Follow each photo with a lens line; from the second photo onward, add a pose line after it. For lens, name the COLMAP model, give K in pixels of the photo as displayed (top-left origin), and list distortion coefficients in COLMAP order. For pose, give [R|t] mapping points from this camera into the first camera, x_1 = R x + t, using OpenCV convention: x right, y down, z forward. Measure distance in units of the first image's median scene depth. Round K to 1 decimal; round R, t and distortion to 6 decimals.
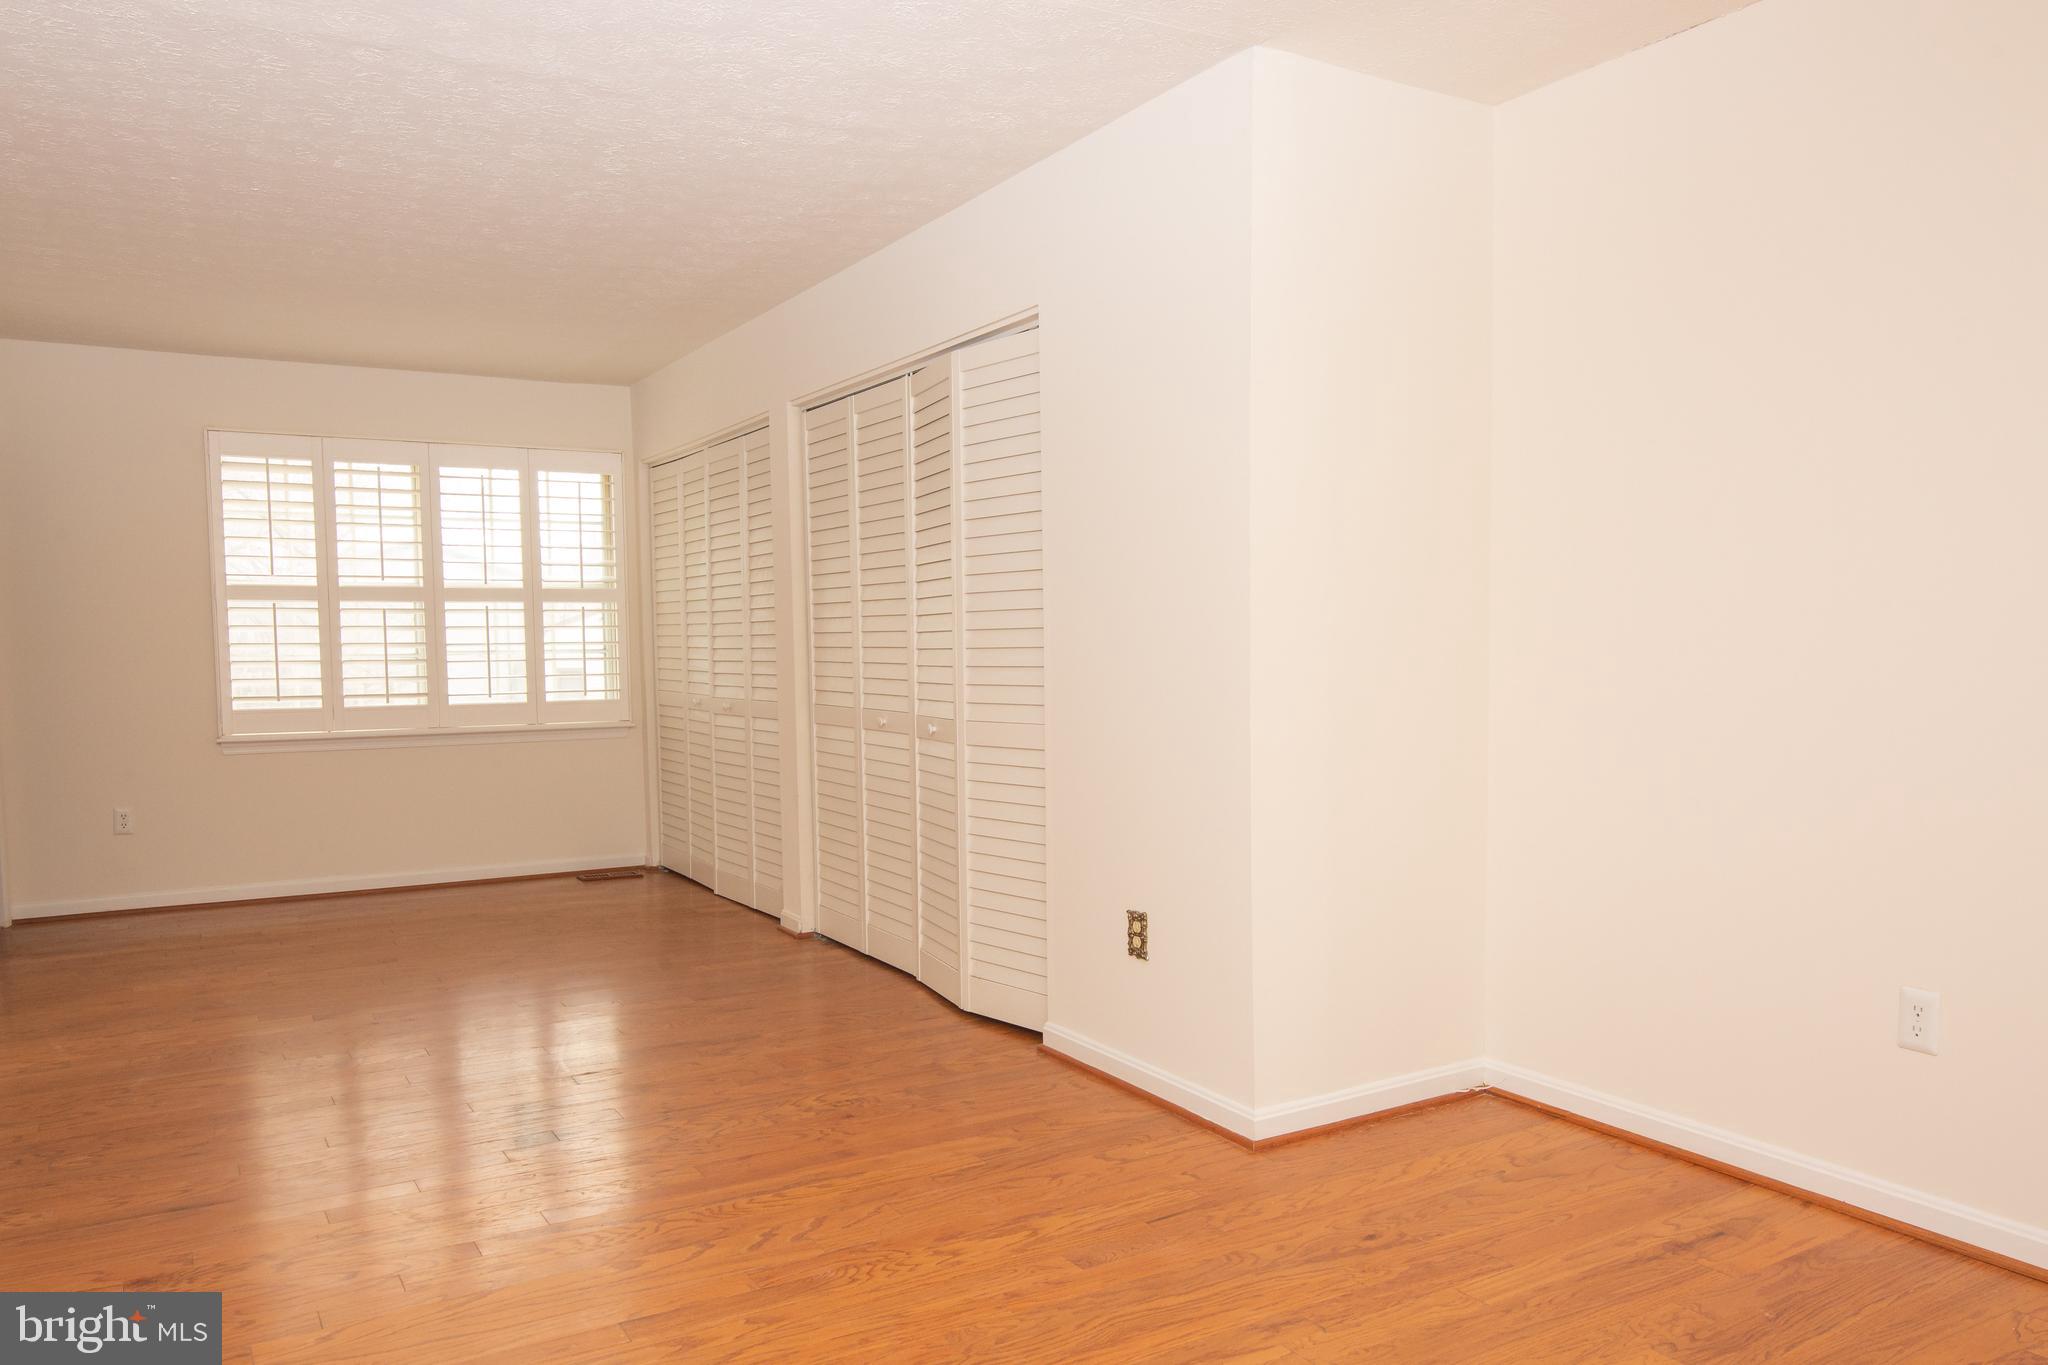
lens RADIAL K [[1428.9, 0, 1026.6], [0, 1428.9, 693.6], [0, 0, 1]] dist [0.002230, -0.000047]
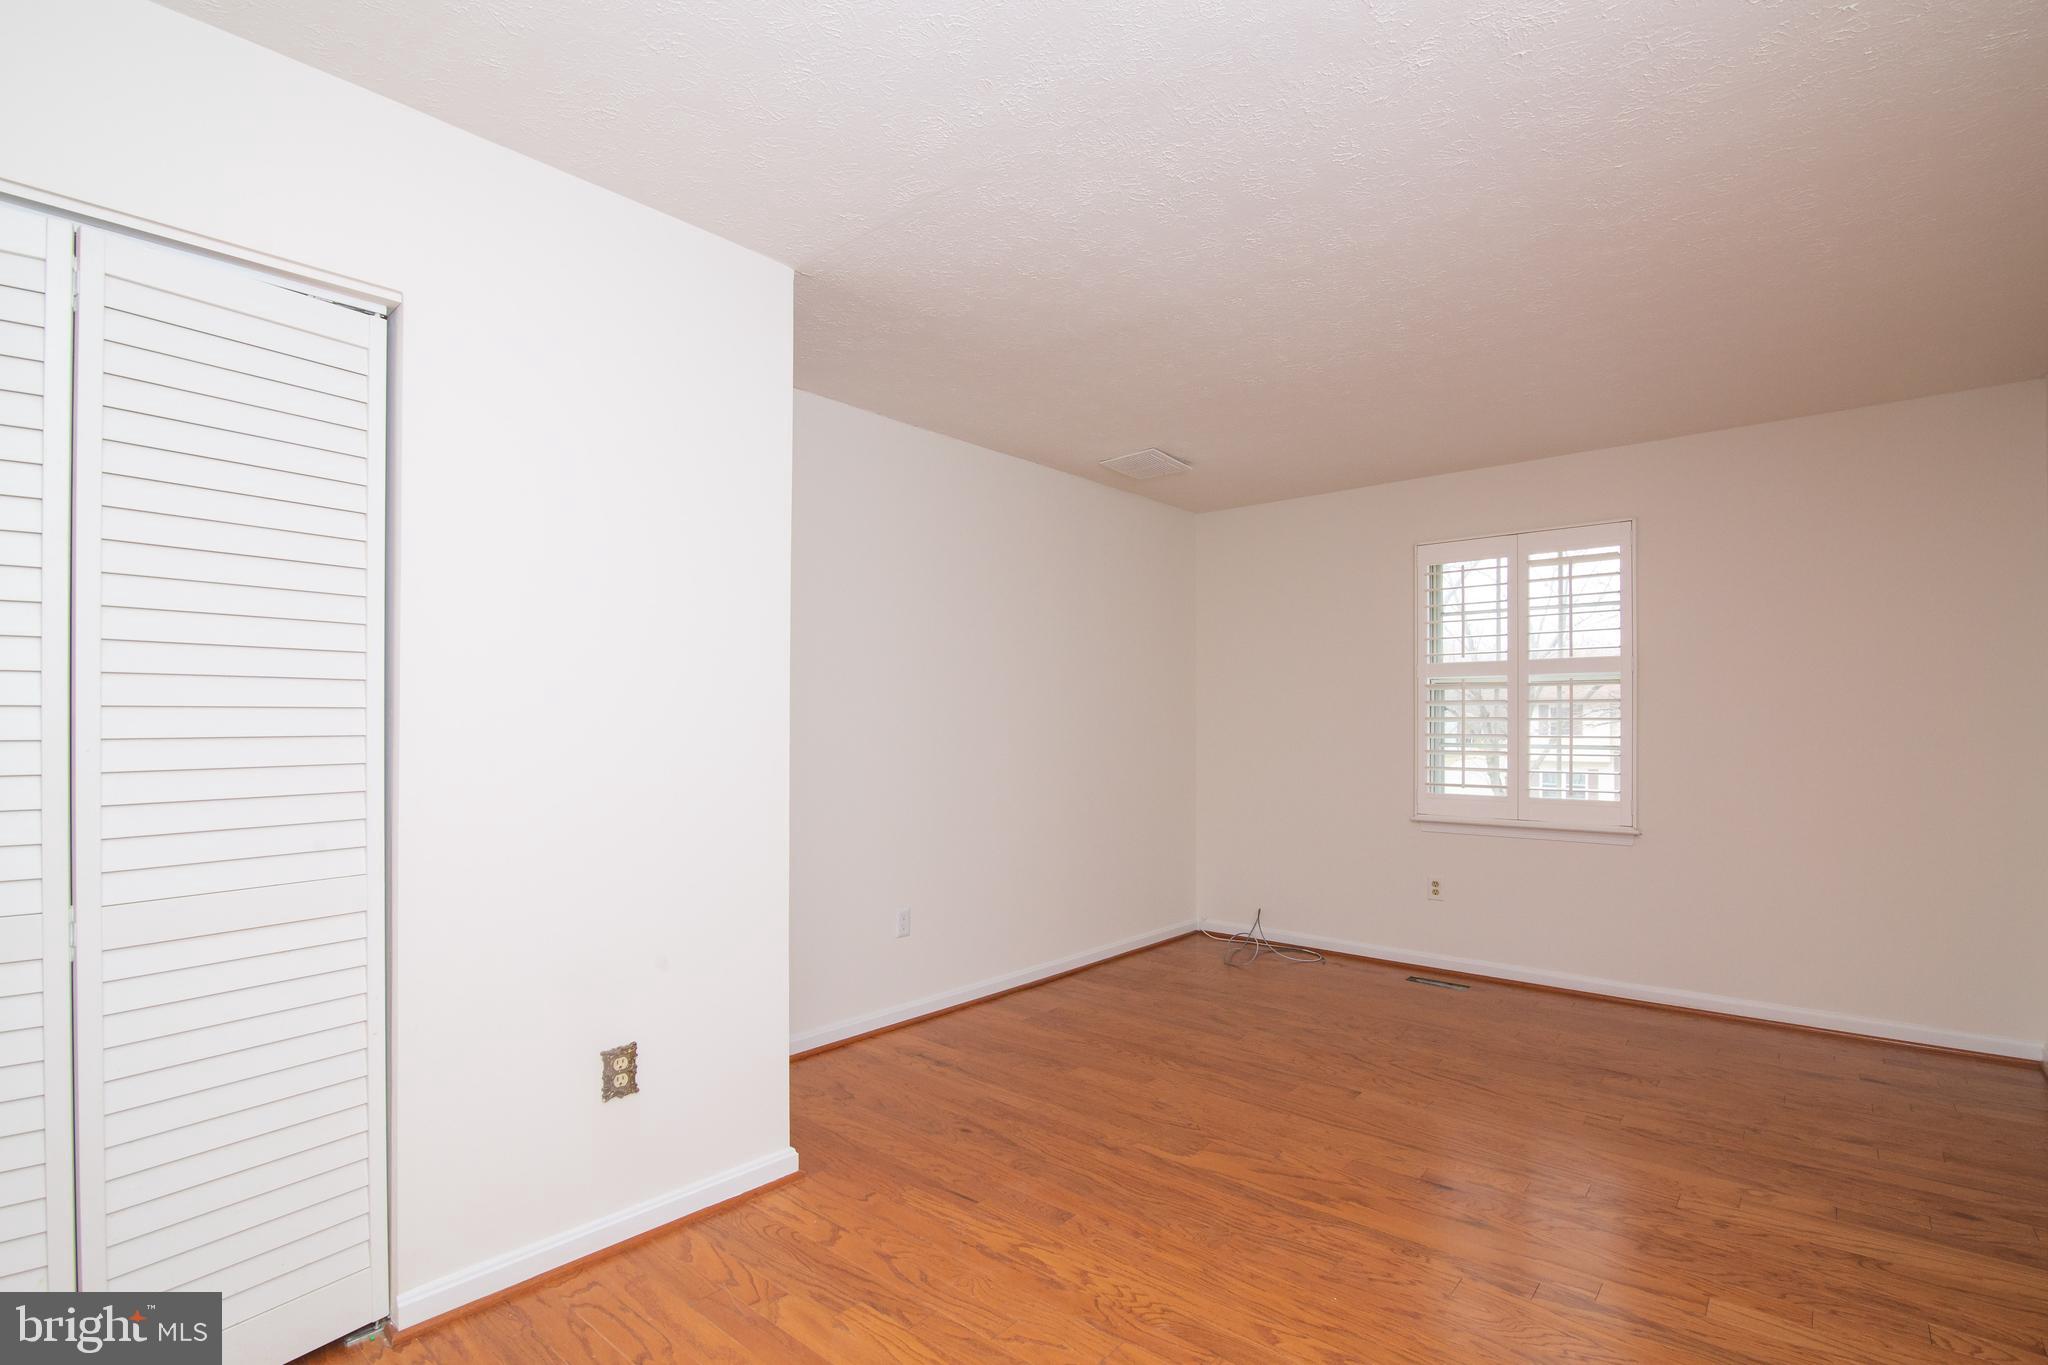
lens RADIAL K [[965.7, 0, 1020.1], [0, 965.7, 724.8], [0, 0, 1]] dist [-0.031267, 0.000141]
pose [[-0.300842, 0.010232, 0.953619, -0.318193], [0.046124, 0.998928, 0.003833, -0.021879], [-0.952558, 0.045137, -0.300992, 0.519674]]
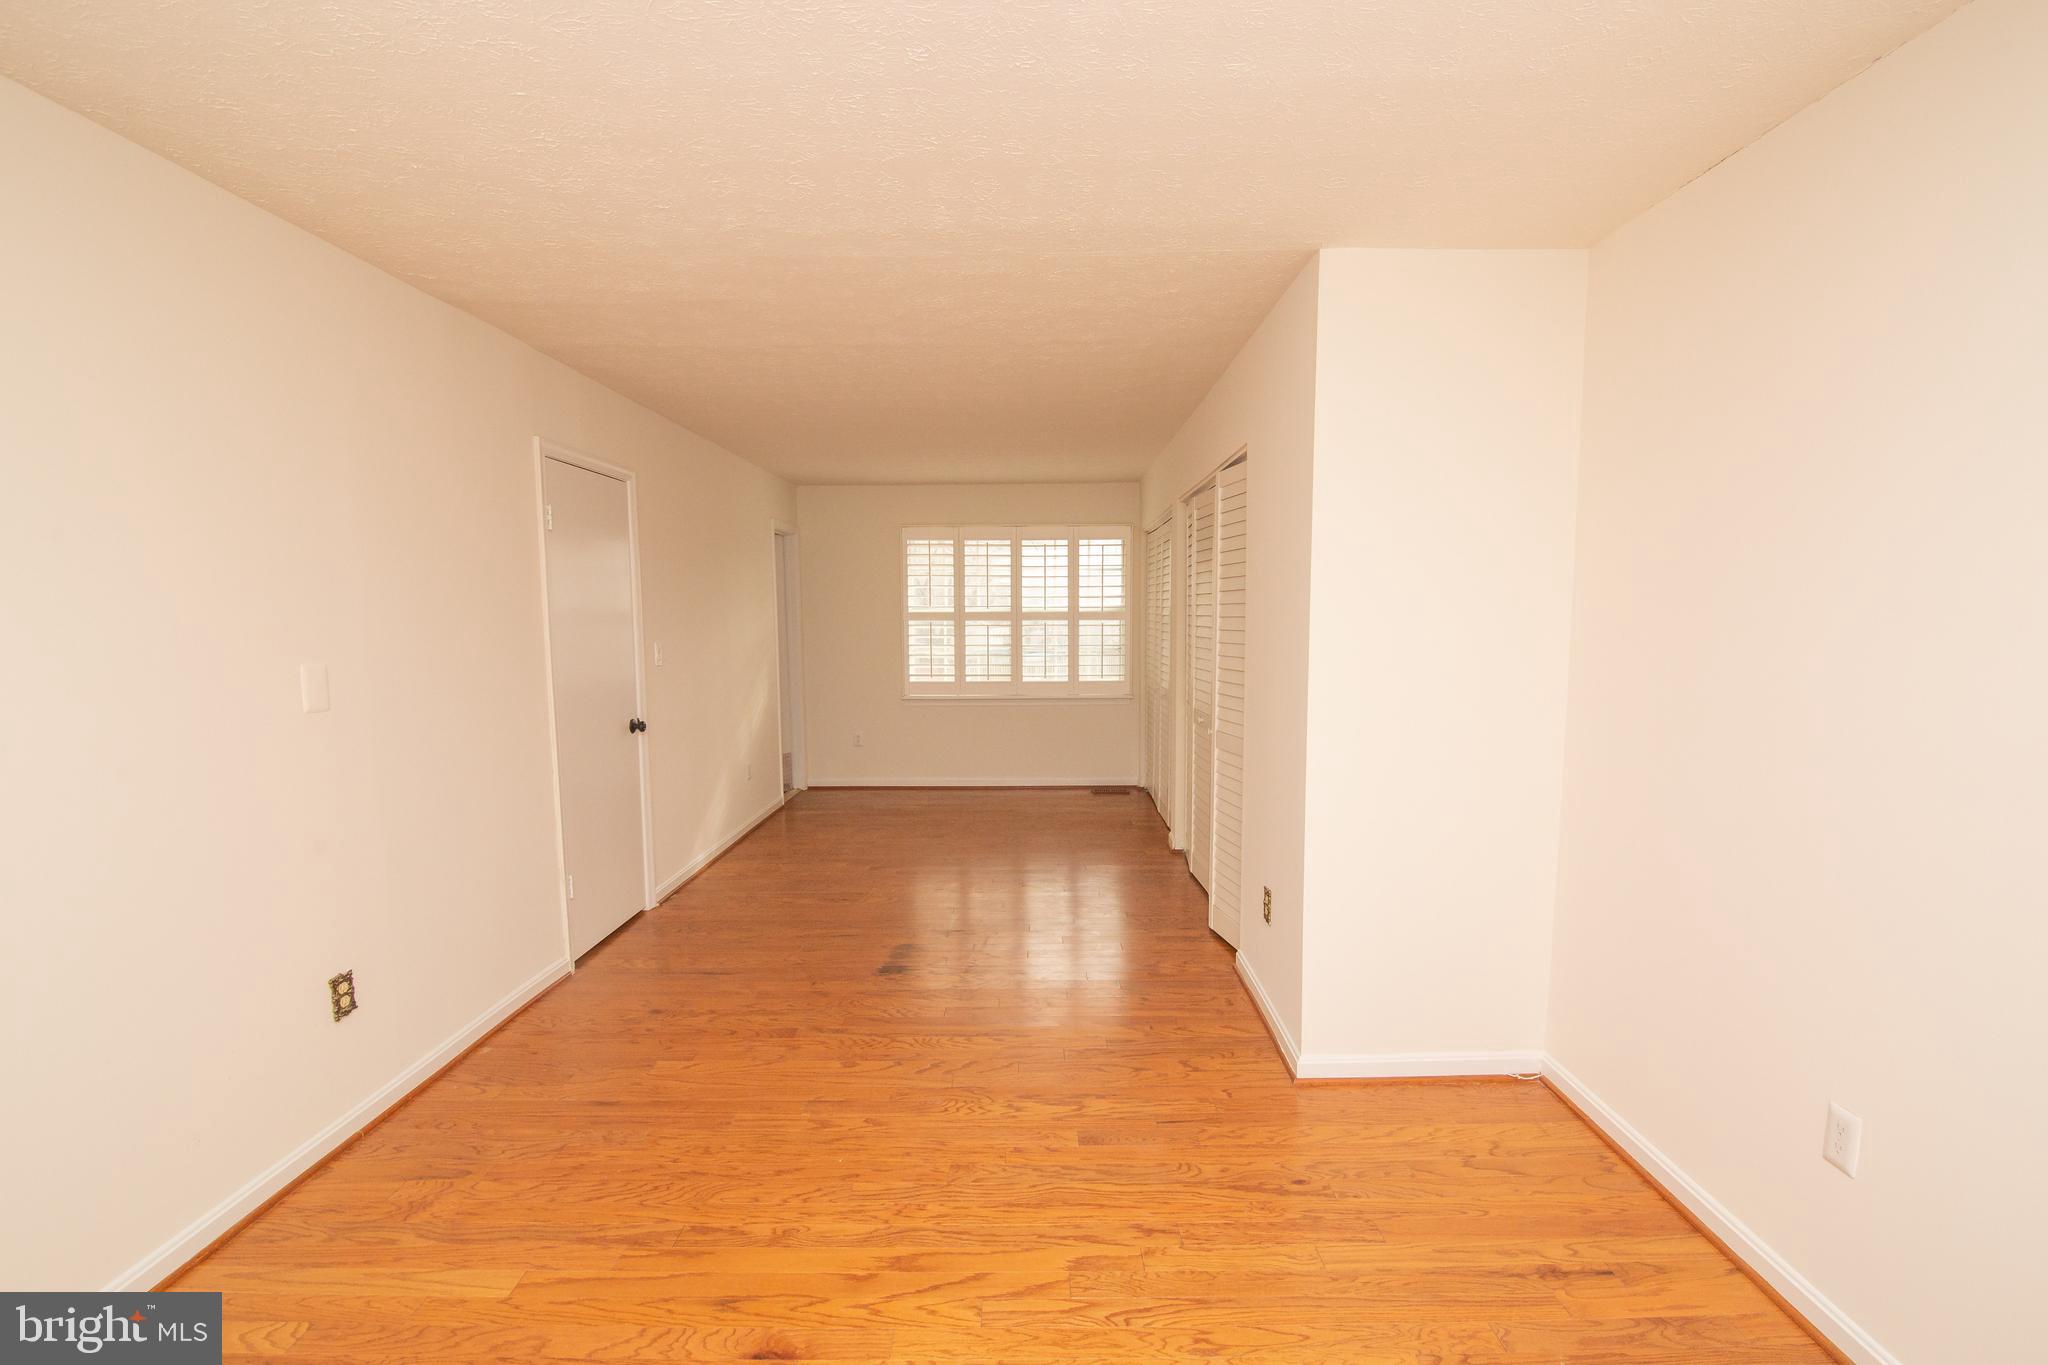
lens RADIAL K [[928.5, 0, 1057.0], [0, 928.5, 688.8], [0, 0, 1]] dist [-0.015870, 0.000235]
pose [[0.868071, 0.049432, -0.493972, 0.186780], [-0.027166, 0.998269, 0.052158, -0.045579], [0.495695, -0.031858, 0.867912, 0.072408]]
